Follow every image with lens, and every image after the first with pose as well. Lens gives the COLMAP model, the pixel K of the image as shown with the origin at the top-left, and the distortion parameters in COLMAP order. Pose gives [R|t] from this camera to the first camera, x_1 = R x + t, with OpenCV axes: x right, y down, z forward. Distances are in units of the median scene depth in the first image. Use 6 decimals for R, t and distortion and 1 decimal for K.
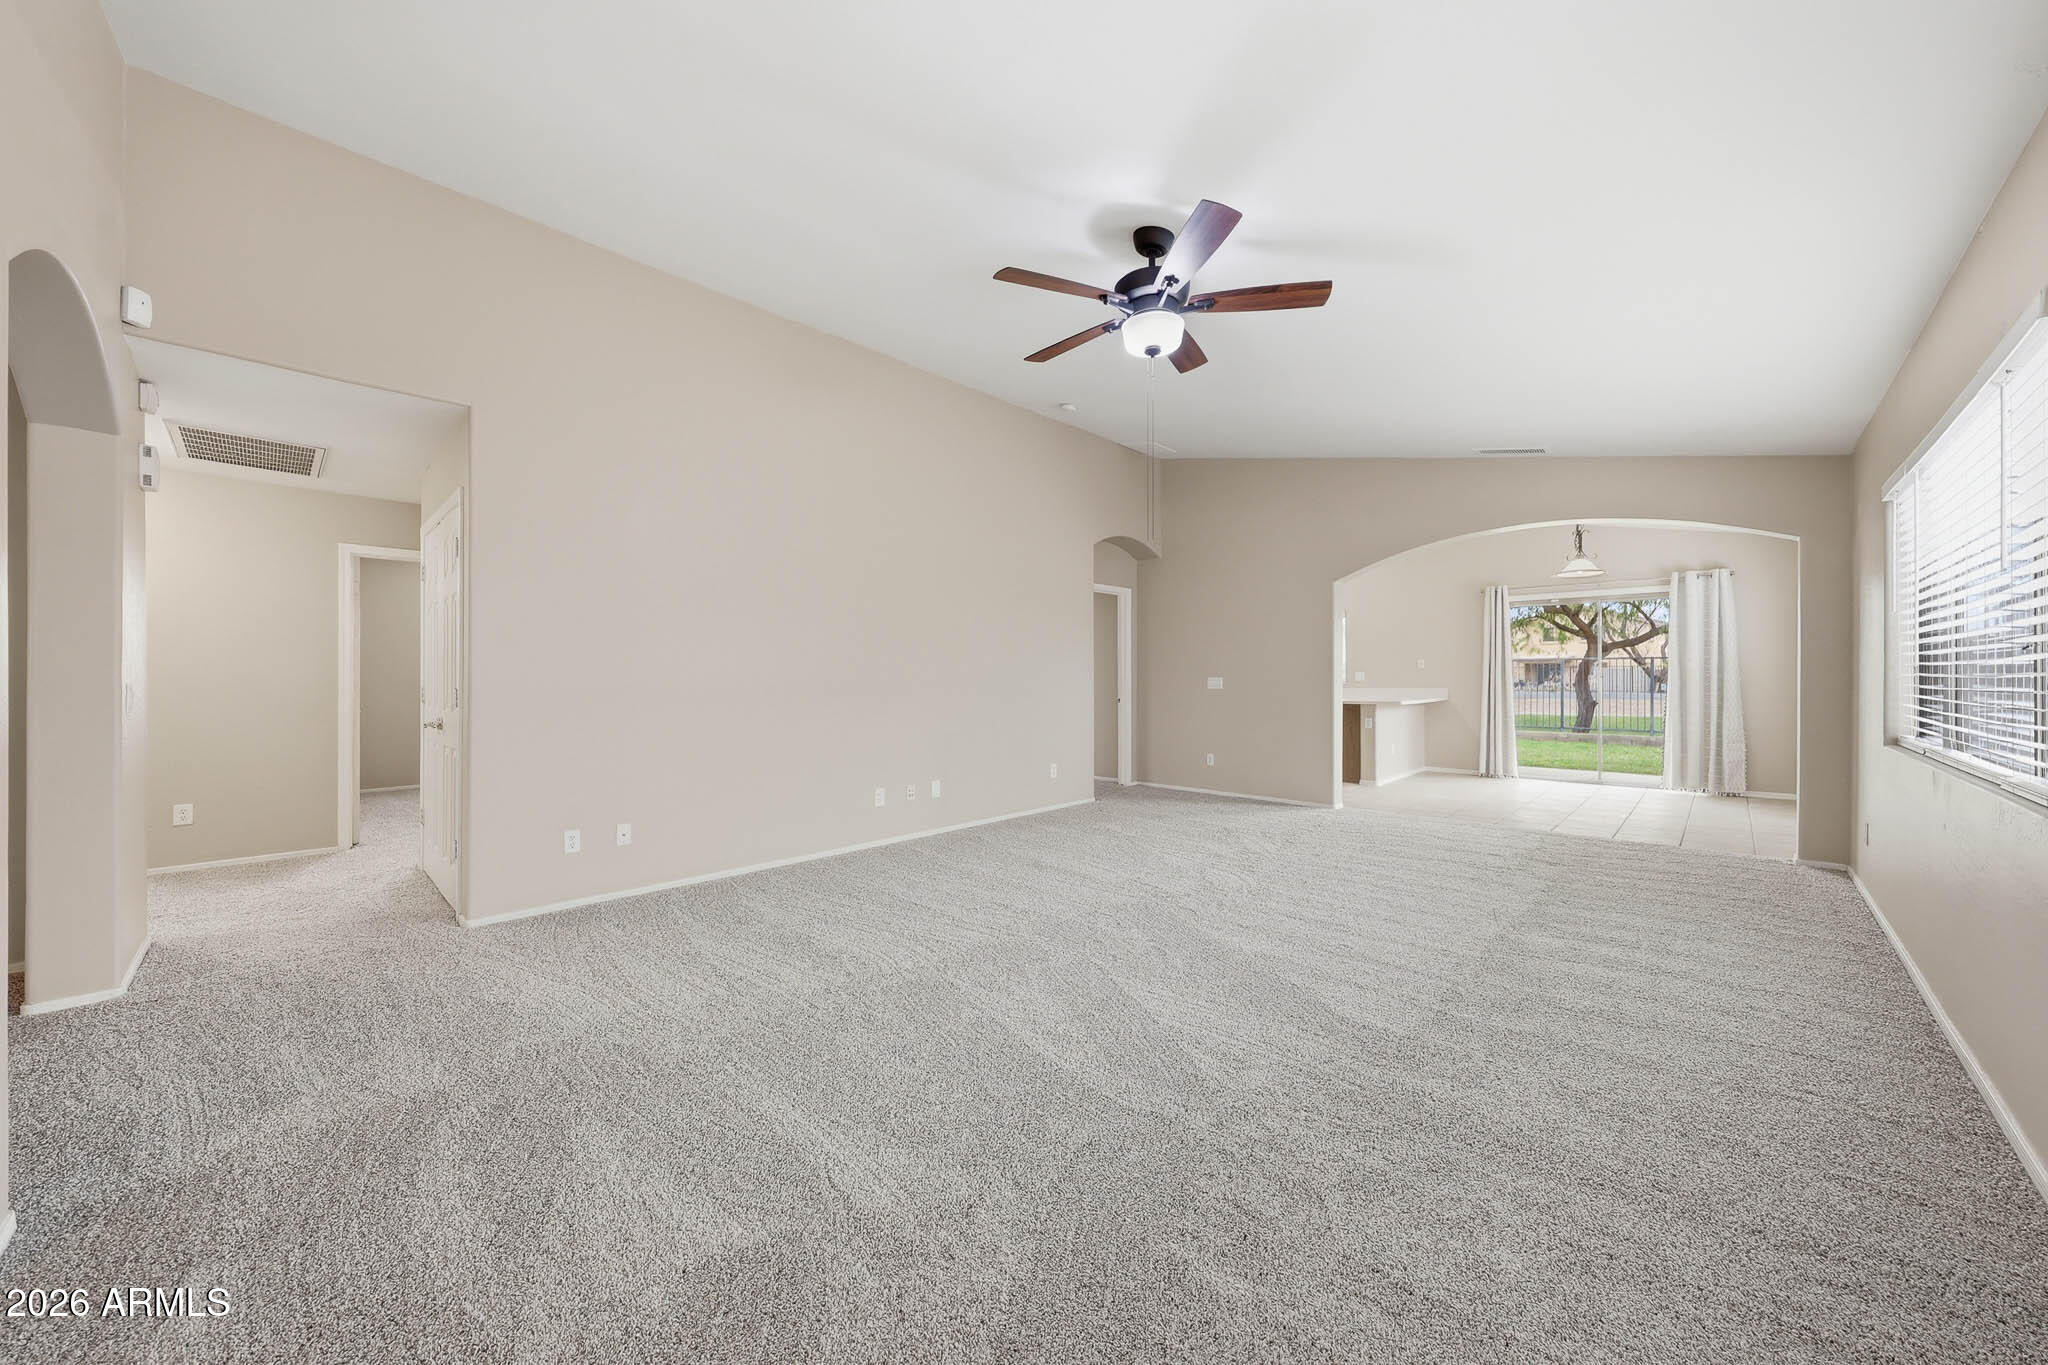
lens RADIAL K [[729.0, 0, 1027.8], [0, 729.0, 678.2], [0, 0, 1]] dist [-0.000497, -0.000048]
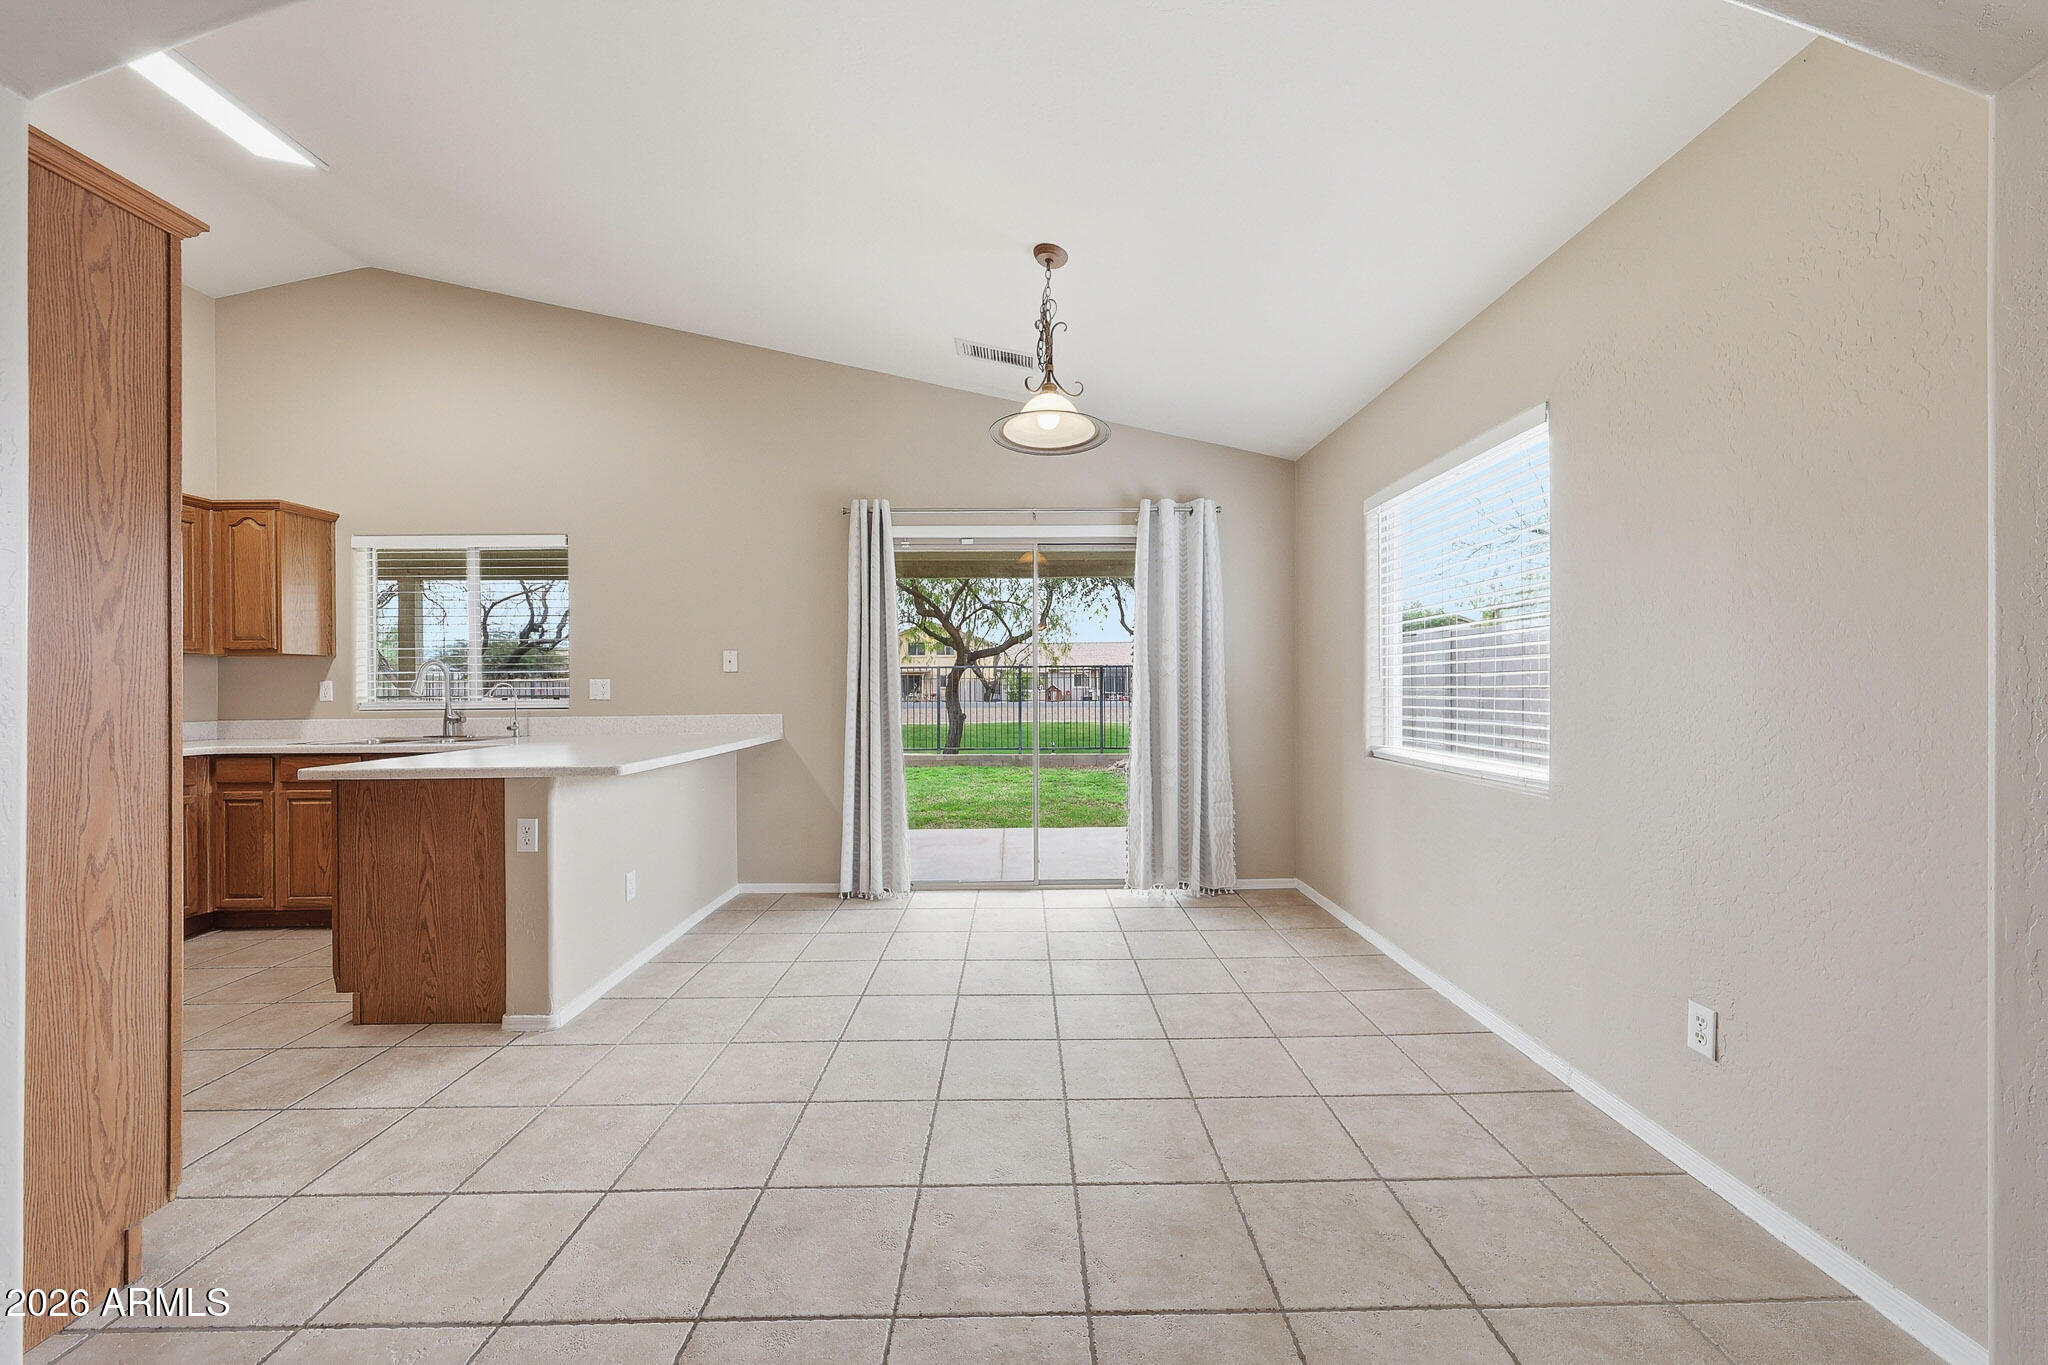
lens RADIAL K [[749.5, 0, 1029.5], [0, 749.5, 688.5], [0, 0, 1]] dist [0.000149, 0.000111]
pose [[0.710998, -0.003618, 0.703185, 0.394942], [0.004813, 0.999988, 0.000278, -0.001877], [-0.703178, 0.003187, 0.711007, 0.613995]]
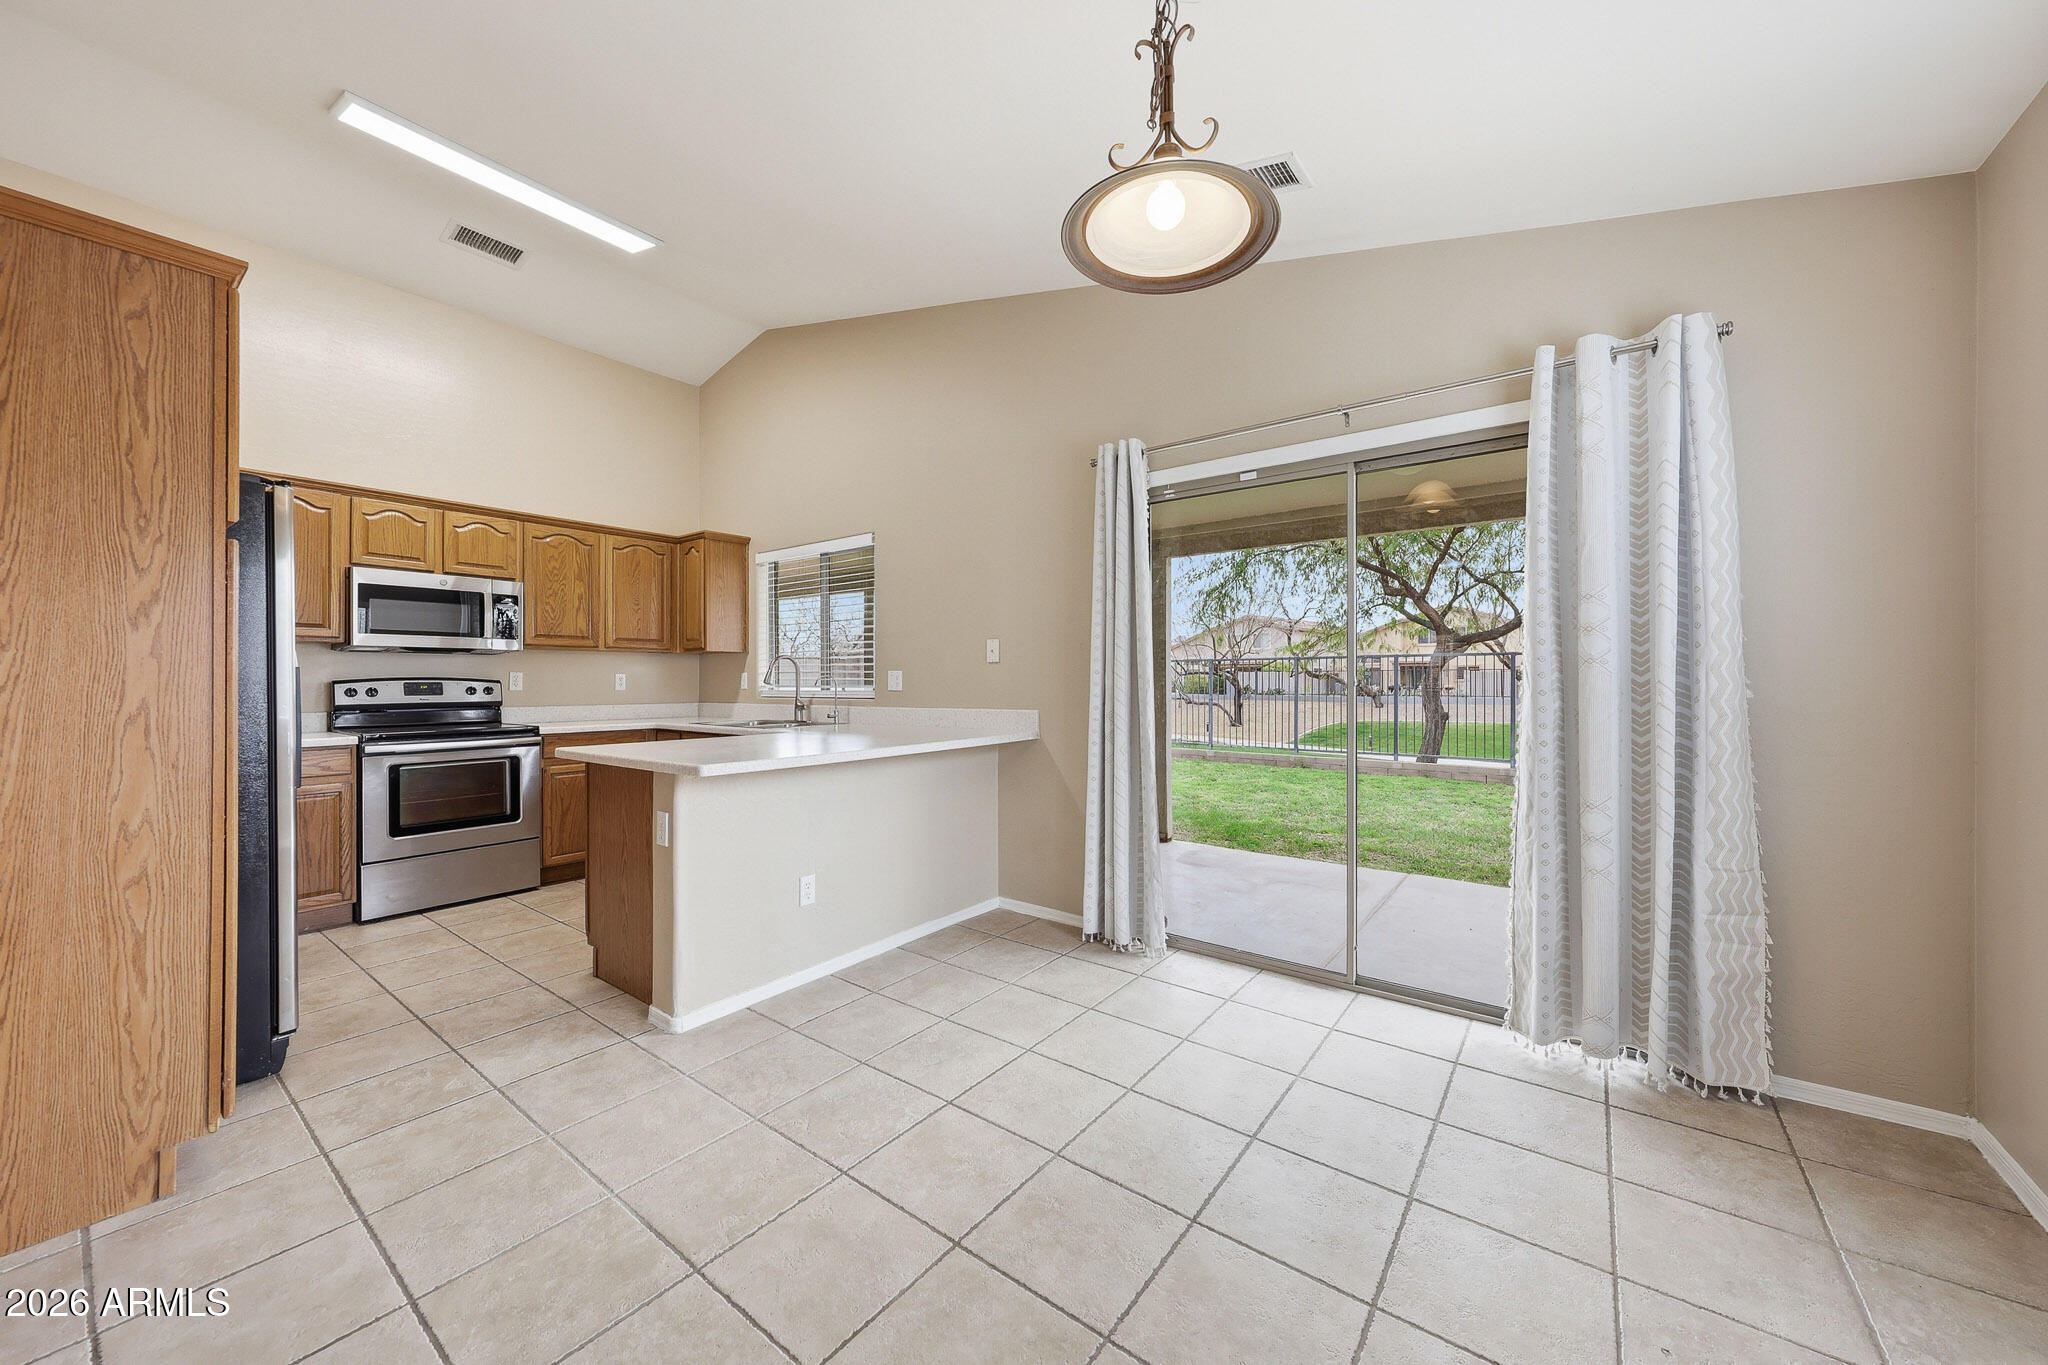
lens RADIAL K [[738.0, 0, 1029.8], [0, 738.0, 678.5], [0, 0, 1]] dist [-0.000616, -0.000158]
pose [[0.992918, 0.001392, 0.118793, 0.591464], [-0.001002, 0.999994, -0.003344, -0.002531], [-0.118797, 0.003202, 0.992913, 0.667531]]
